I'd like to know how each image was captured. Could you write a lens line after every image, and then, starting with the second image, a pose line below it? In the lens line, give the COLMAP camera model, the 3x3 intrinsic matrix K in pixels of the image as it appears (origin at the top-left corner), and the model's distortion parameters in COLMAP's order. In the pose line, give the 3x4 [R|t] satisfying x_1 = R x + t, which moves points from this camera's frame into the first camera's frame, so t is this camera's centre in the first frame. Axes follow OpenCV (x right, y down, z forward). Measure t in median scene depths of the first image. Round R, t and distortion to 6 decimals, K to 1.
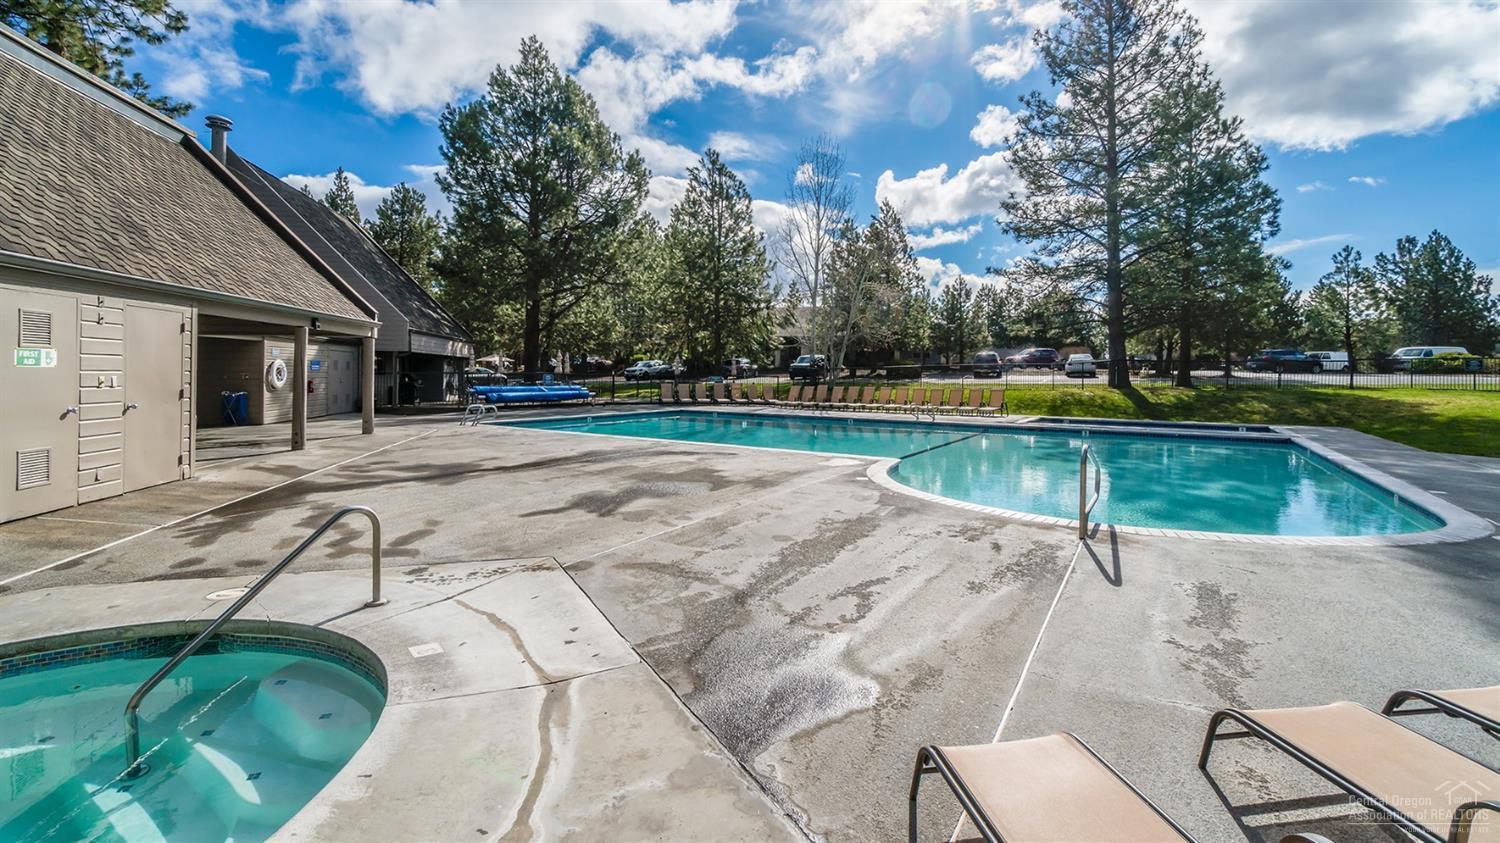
lens RADIAL K [[621.9, 0, 750.9], [0, 621.9, 391.1], [0, 0, 1]] dist [-0.007701, -0.000134]
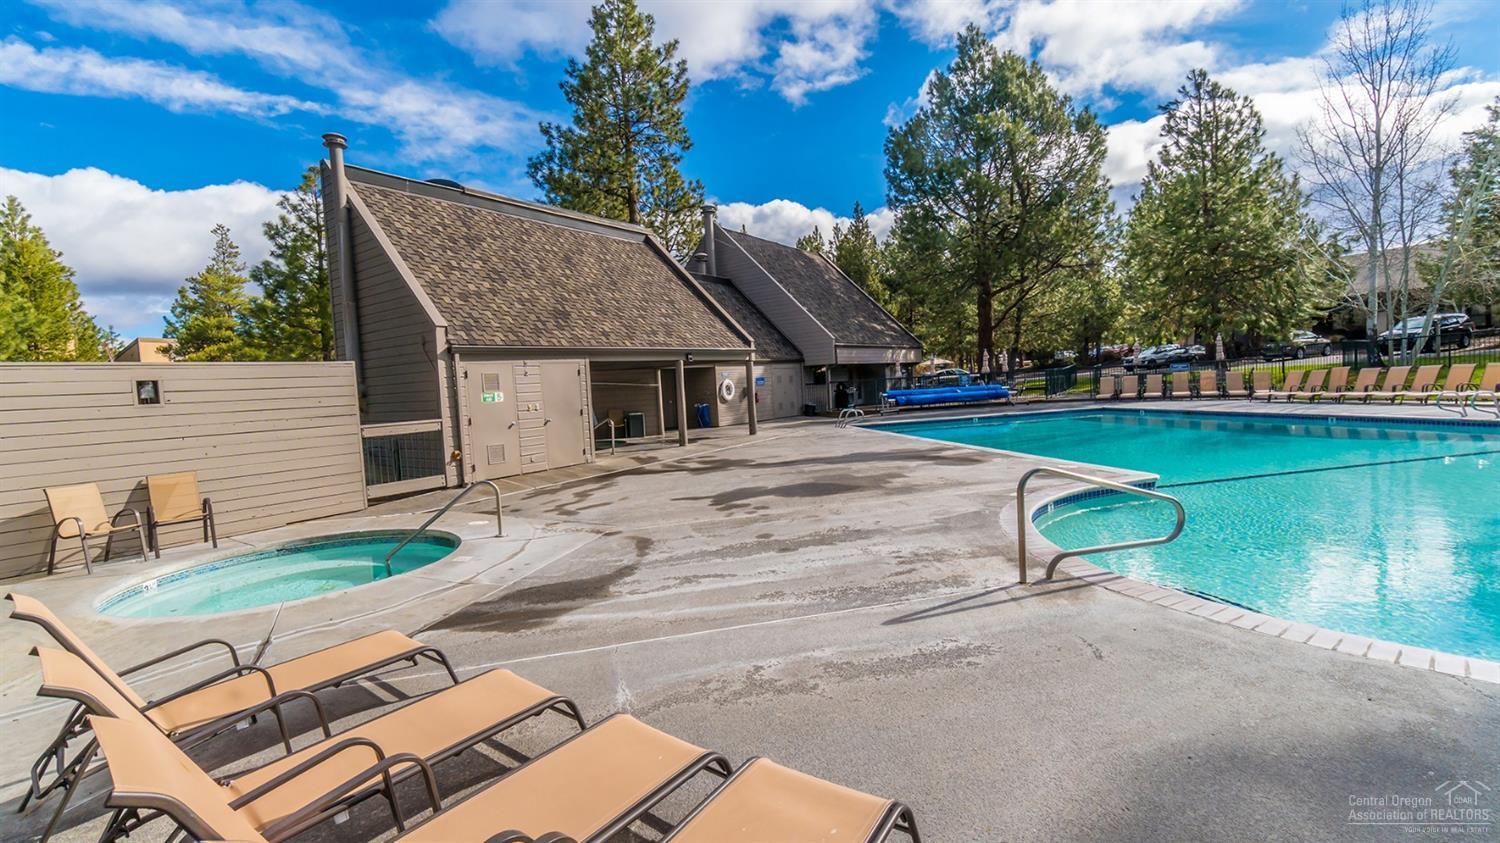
lens RADIAL K [[633.8, 0, 750.0], [0, 633.8, 421.5], [0, 0, 1]] dist [-0.000697, -0.000017]
pose [[0.694942, -0.006566, -0.719036, 0.373867], [0.044330, 0.998447, 0.033727, -0.004275], [0.717698, -0.055314, 0.694154, 0.085705]]
